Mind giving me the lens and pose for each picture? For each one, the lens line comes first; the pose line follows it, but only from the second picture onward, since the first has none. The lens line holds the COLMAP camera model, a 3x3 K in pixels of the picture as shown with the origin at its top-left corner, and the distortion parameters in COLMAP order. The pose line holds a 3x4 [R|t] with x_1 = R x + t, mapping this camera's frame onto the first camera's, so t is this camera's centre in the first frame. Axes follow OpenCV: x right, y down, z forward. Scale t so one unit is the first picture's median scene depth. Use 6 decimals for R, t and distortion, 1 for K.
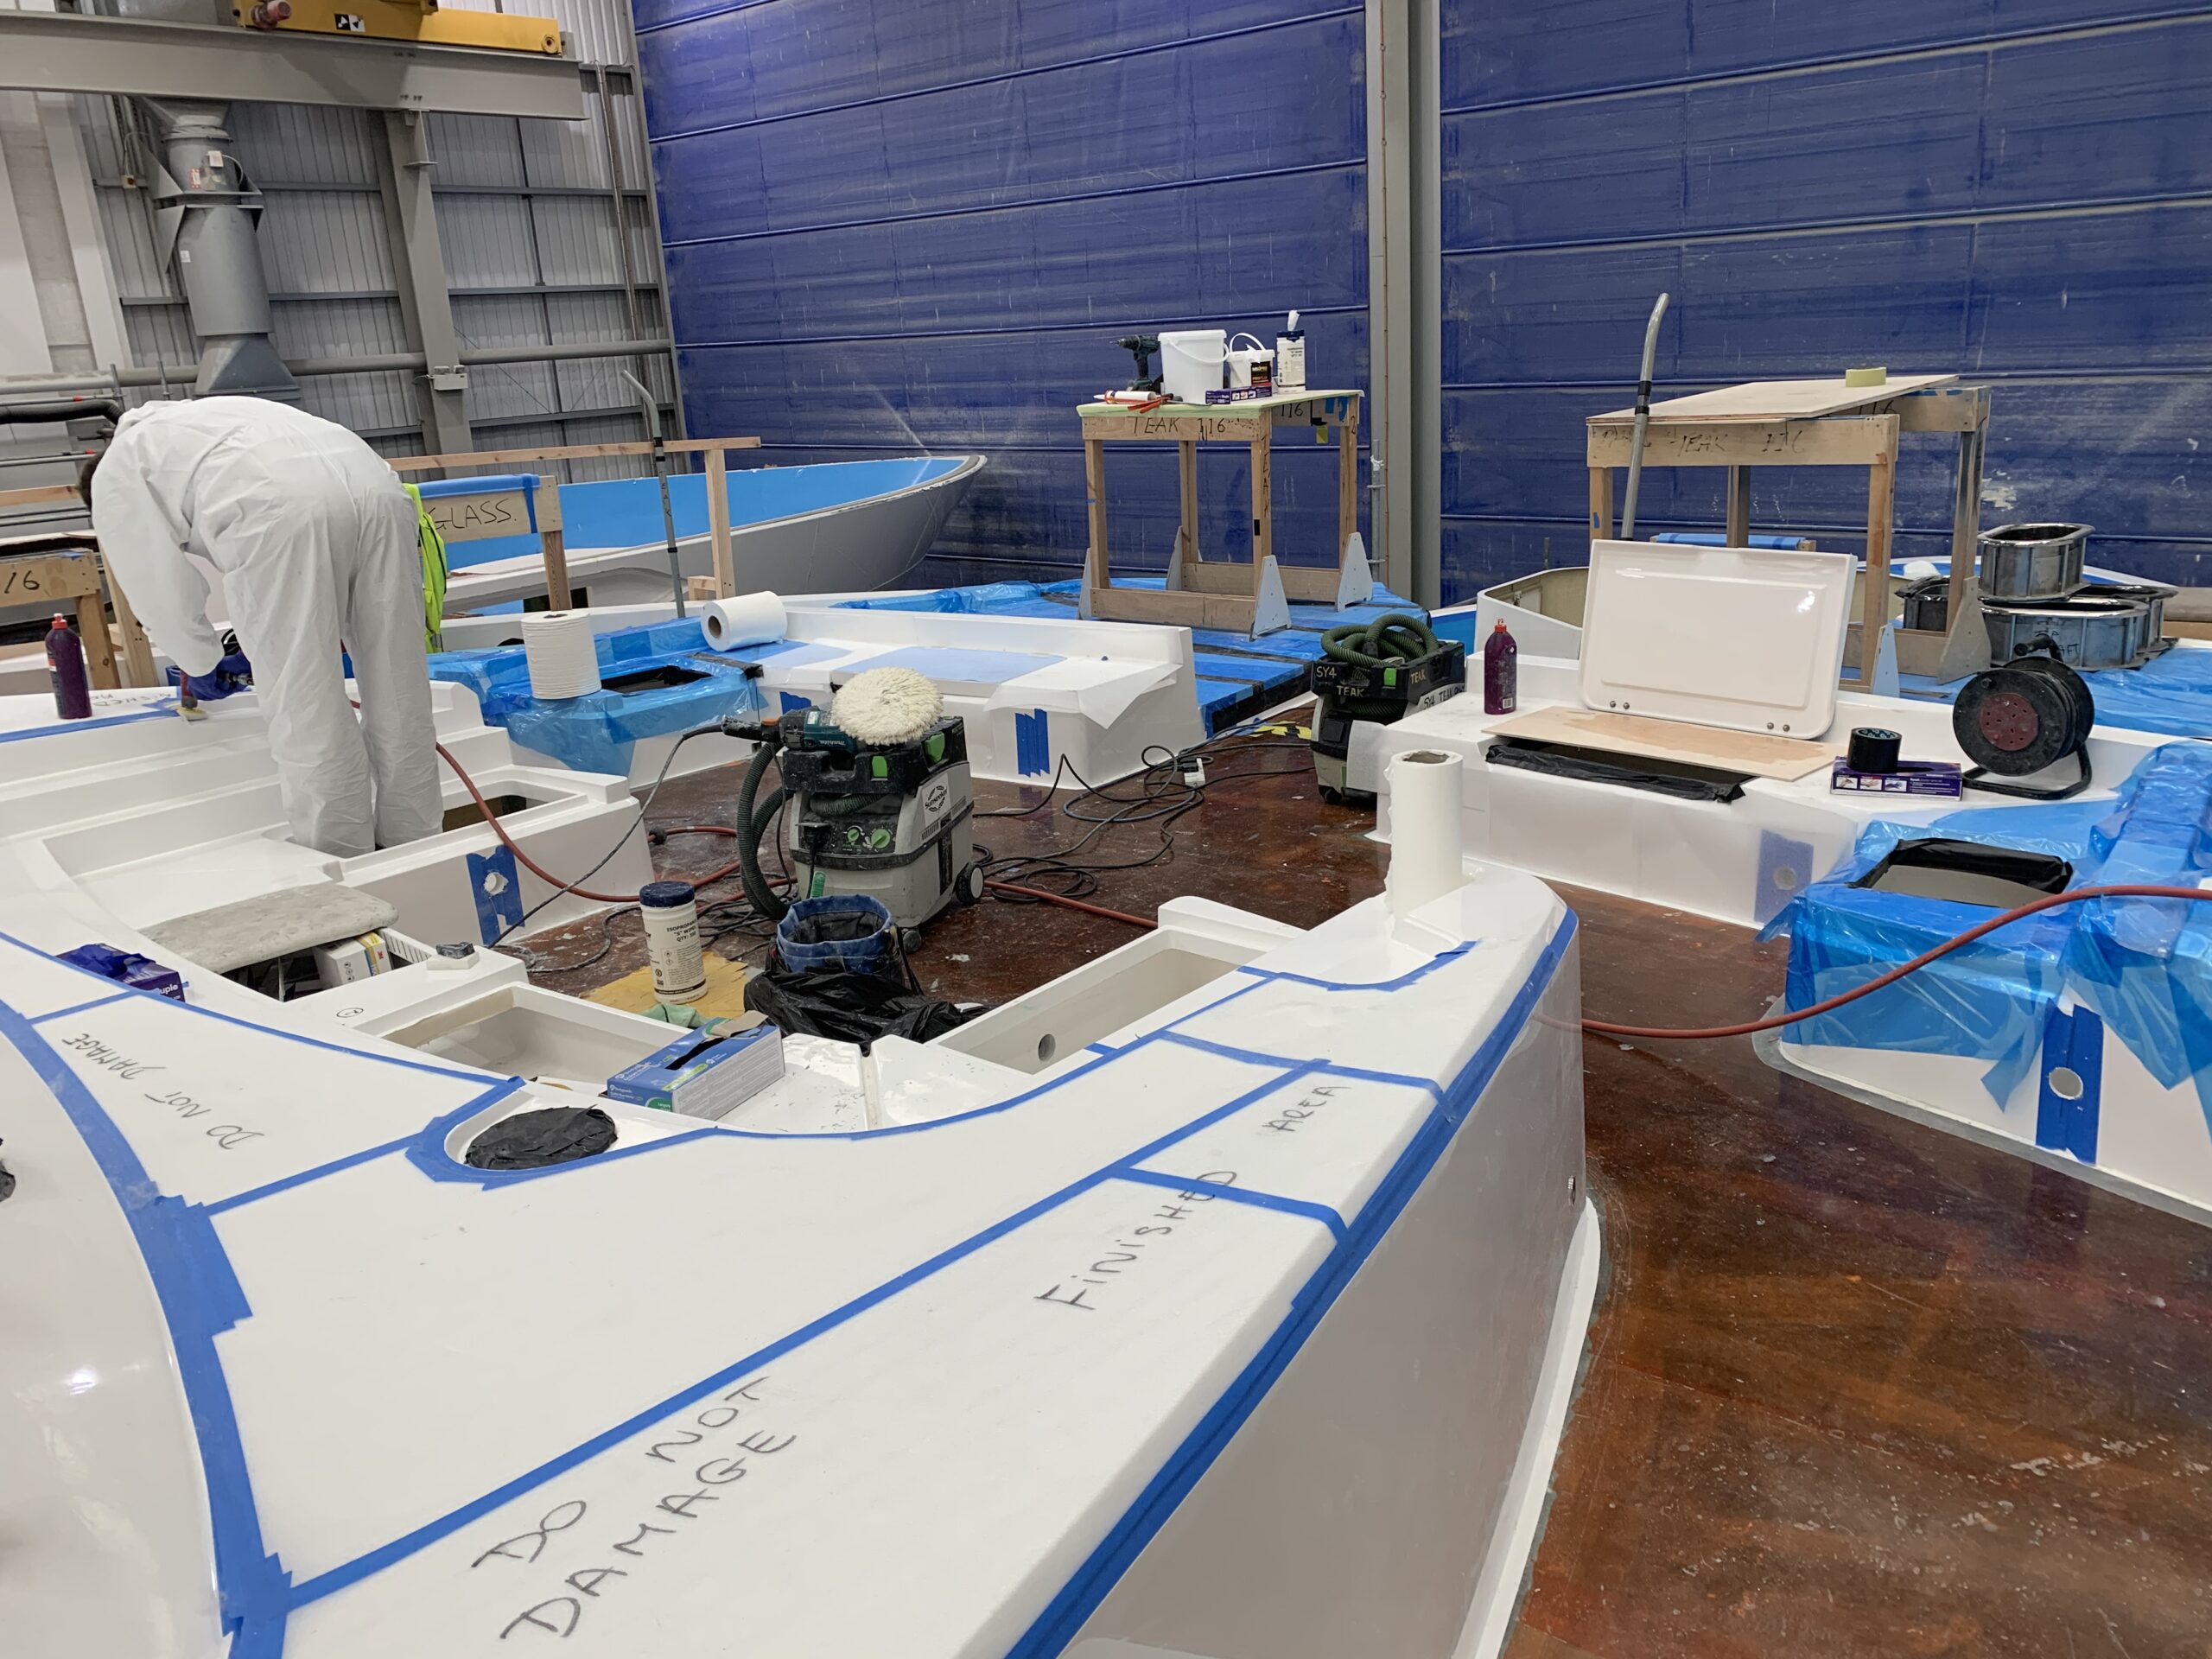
lens RADIAL K [[1730.4, 0, 1109.4], [0, 1730.4, 833.4], [0, 0, 1]] dist [0.011101, -0.008749]
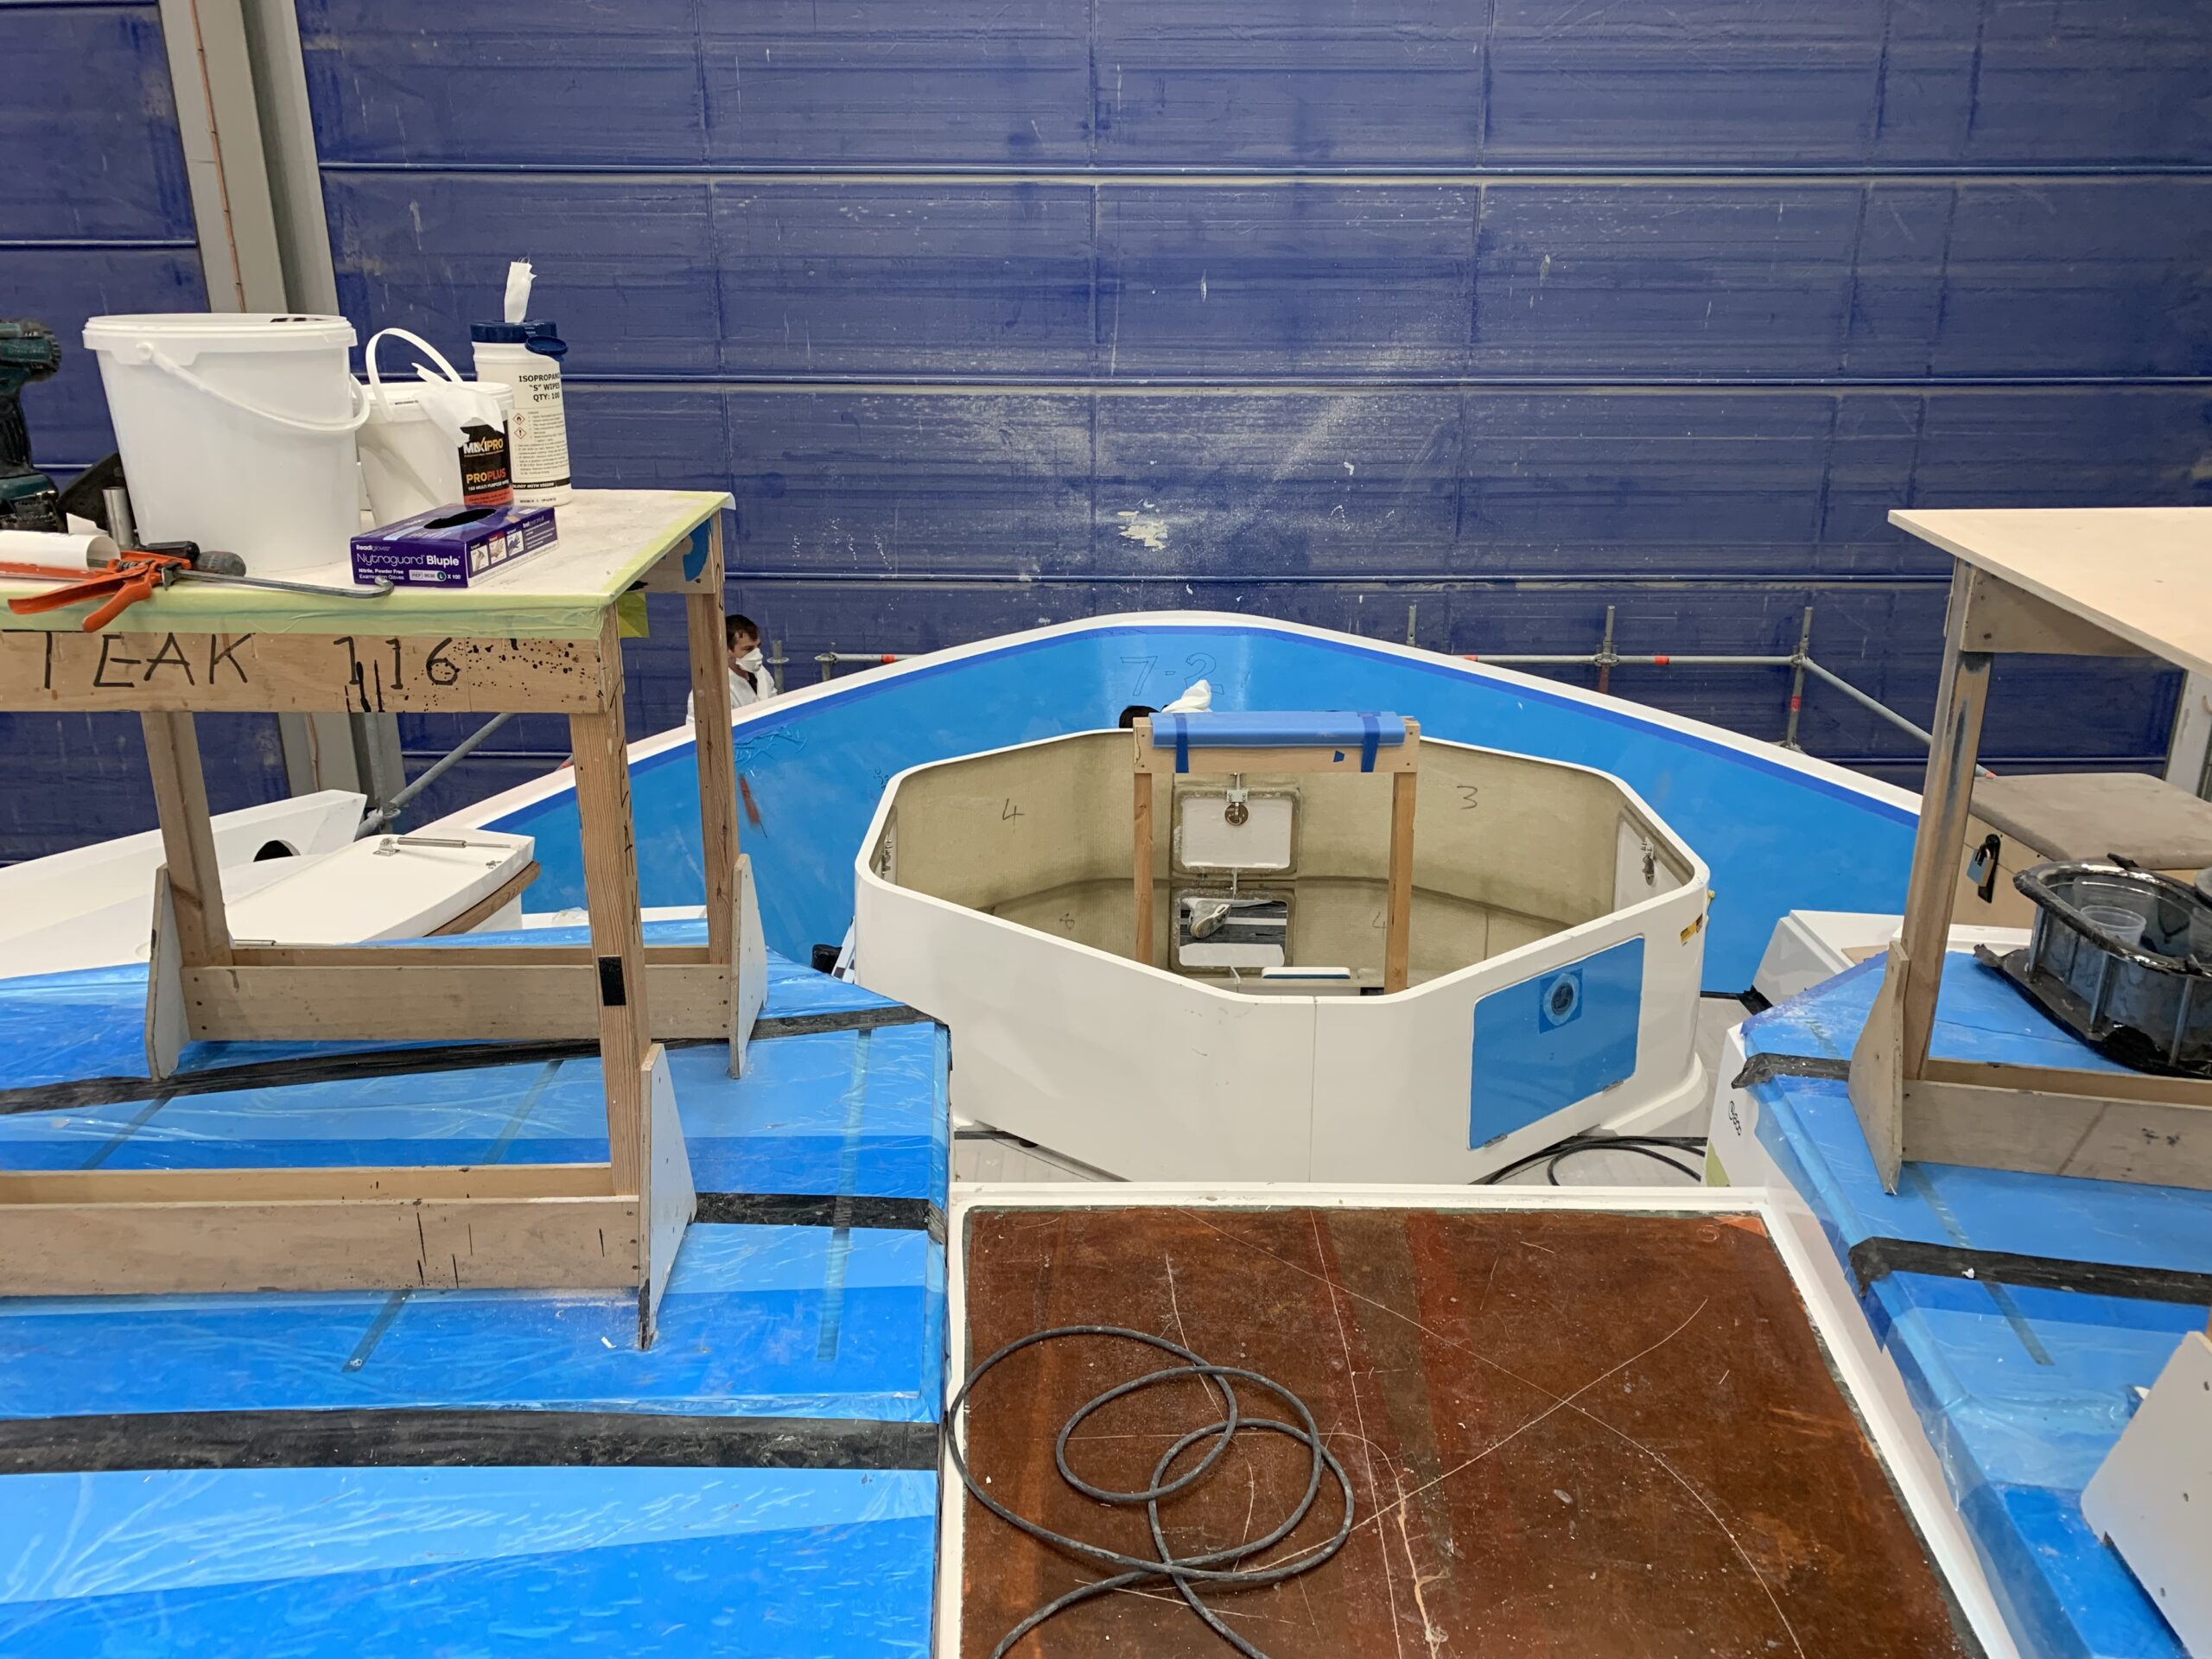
lens RADIAL K [[1730.4, 0, 1108.4], [0, 1730.4, 820.2], [0, 0, 1]] dist [0.011101, -0.008749]
pose [[0.770957, -0.146542, 0.619799, -0.017386], [0.135958, 0.988605, 0.064625, -0.120149], [-0.622206, 0.034444, 0.782095, 0.400005]]
